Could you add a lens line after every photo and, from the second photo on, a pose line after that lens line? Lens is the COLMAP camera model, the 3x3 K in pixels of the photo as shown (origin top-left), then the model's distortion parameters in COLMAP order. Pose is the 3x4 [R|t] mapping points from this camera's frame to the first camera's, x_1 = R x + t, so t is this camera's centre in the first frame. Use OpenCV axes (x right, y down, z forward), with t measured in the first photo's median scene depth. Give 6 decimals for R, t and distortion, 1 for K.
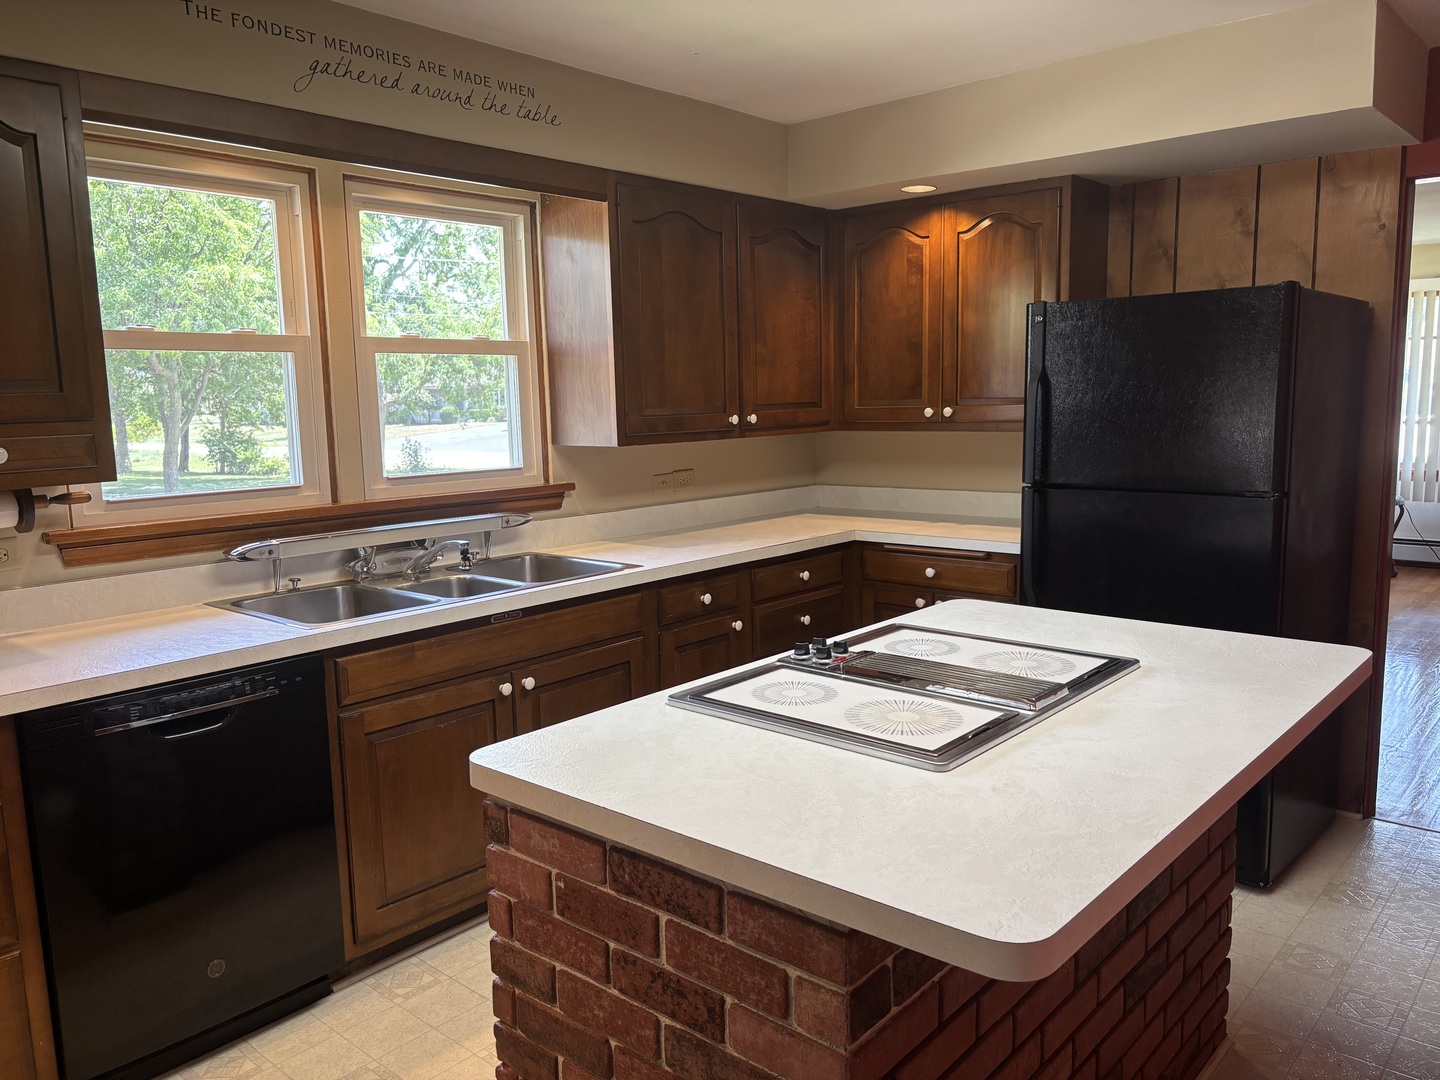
lens RADIAL K [[1086.3, 0, 719.1], [0, 1086.3, 542.7], [0, 0, 1]] dist [0.029529, -0.004568]
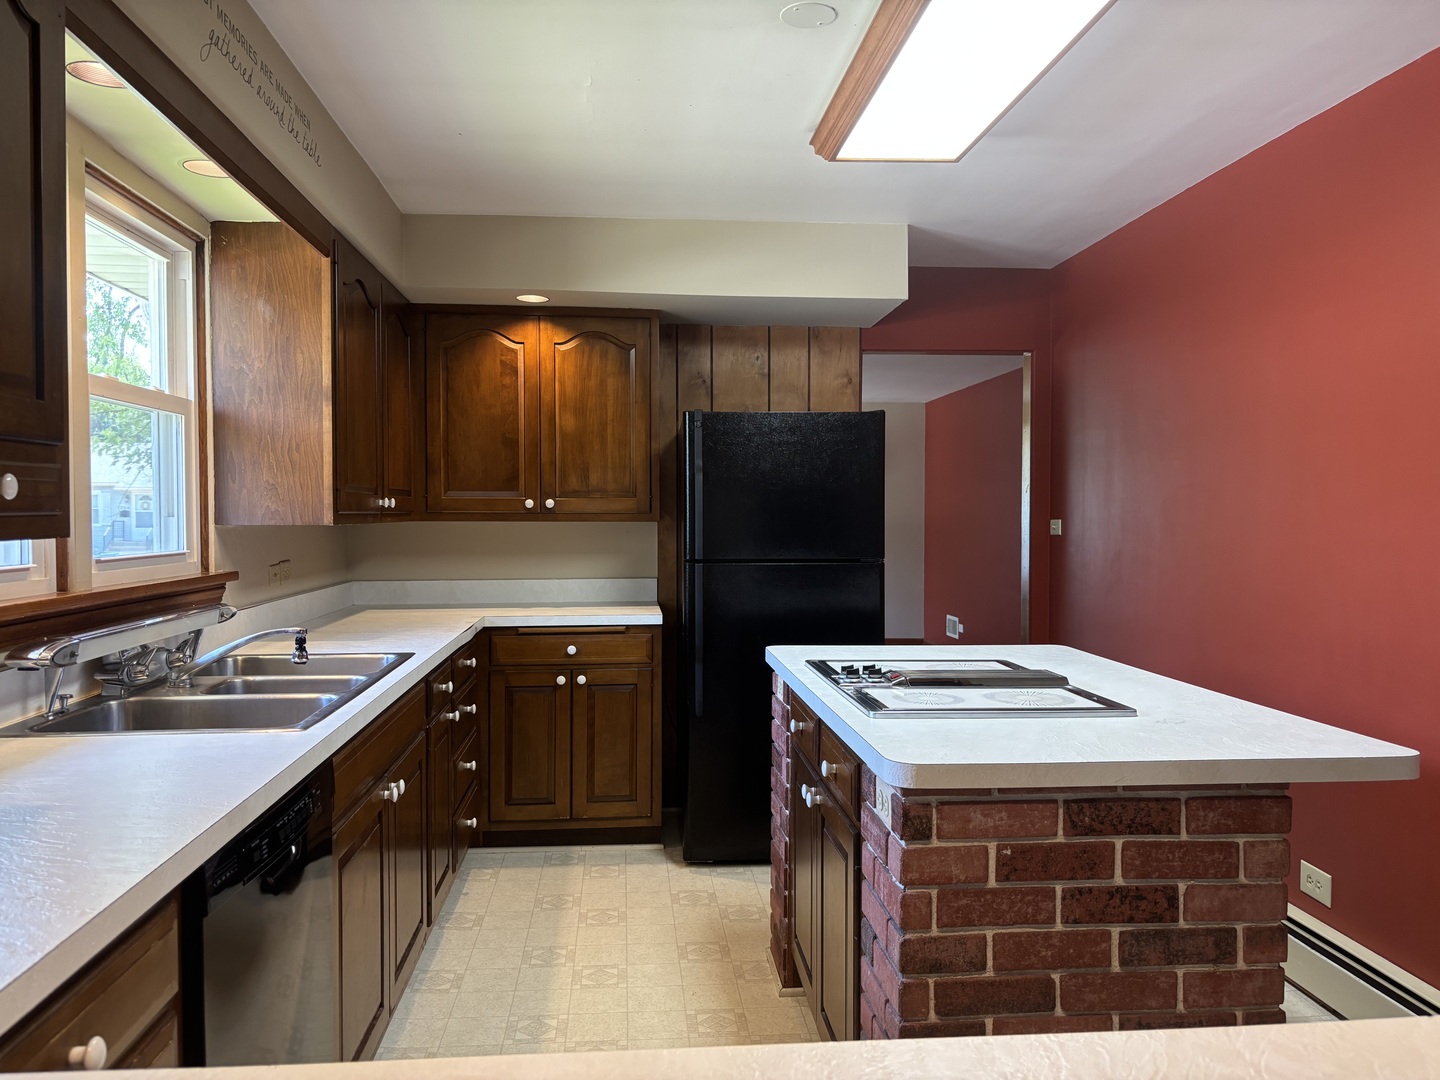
lens RADIAL K [[1086.3, 0, 714.4], [0, 1086.3, 530.1], [0, 0, 1]] dist [0.029529, -0.004568]
pose [[0.687699, 0.011761, 0.725900, -0.493462], [0.082359, 0.992150, -0.094100, 0.022985], [-0.721309, 0.124497, 0.681332, 0.158461]]
